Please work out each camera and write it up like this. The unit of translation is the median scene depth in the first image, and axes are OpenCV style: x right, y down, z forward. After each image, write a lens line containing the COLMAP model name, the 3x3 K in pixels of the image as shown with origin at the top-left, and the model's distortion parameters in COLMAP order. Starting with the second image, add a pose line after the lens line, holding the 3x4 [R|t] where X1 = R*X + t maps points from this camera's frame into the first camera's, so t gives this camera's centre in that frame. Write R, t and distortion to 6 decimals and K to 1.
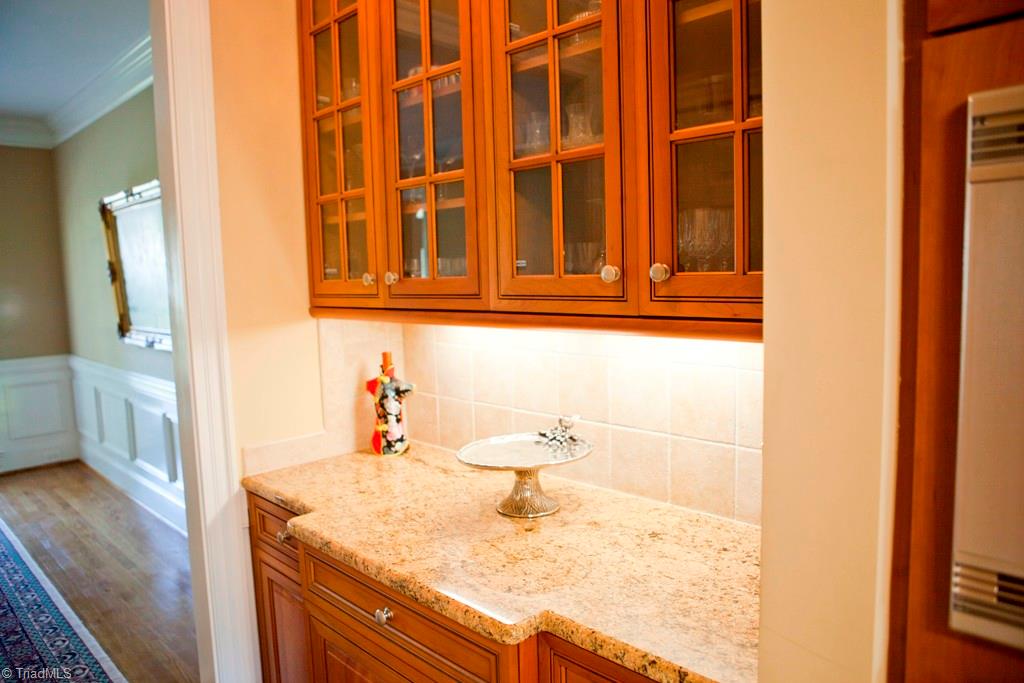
lens RADIAL K [[704.2, 0, 514.3], [0, 704.2, 341.6], [0, 0, 1]] dist [-0.075665, 0.038336]
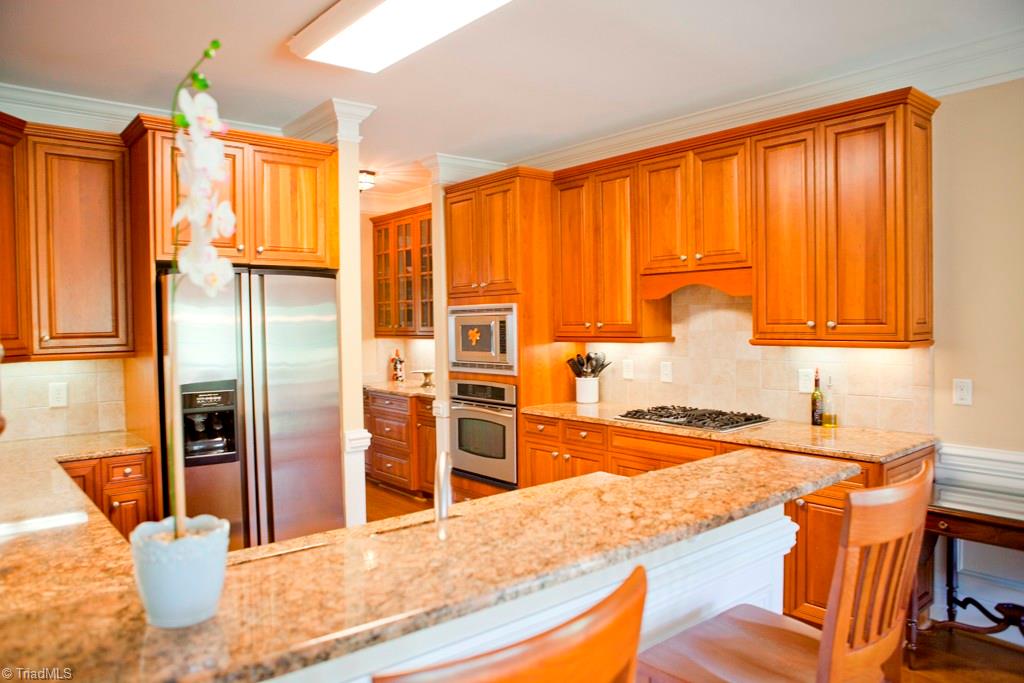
lens RADIAL K [[704.2, 0, 510.3], [0, 704.2, 341.0], [0, 0, 1]] dist [-0.075665, 0.038336]
pose [[0.996926, 0.007747, -0.077959, 0.589601], [-0.012816, 0.997820, -0.064732, 0.180434], [0.077287, 0.065533, 0.994853, -2.182797]]
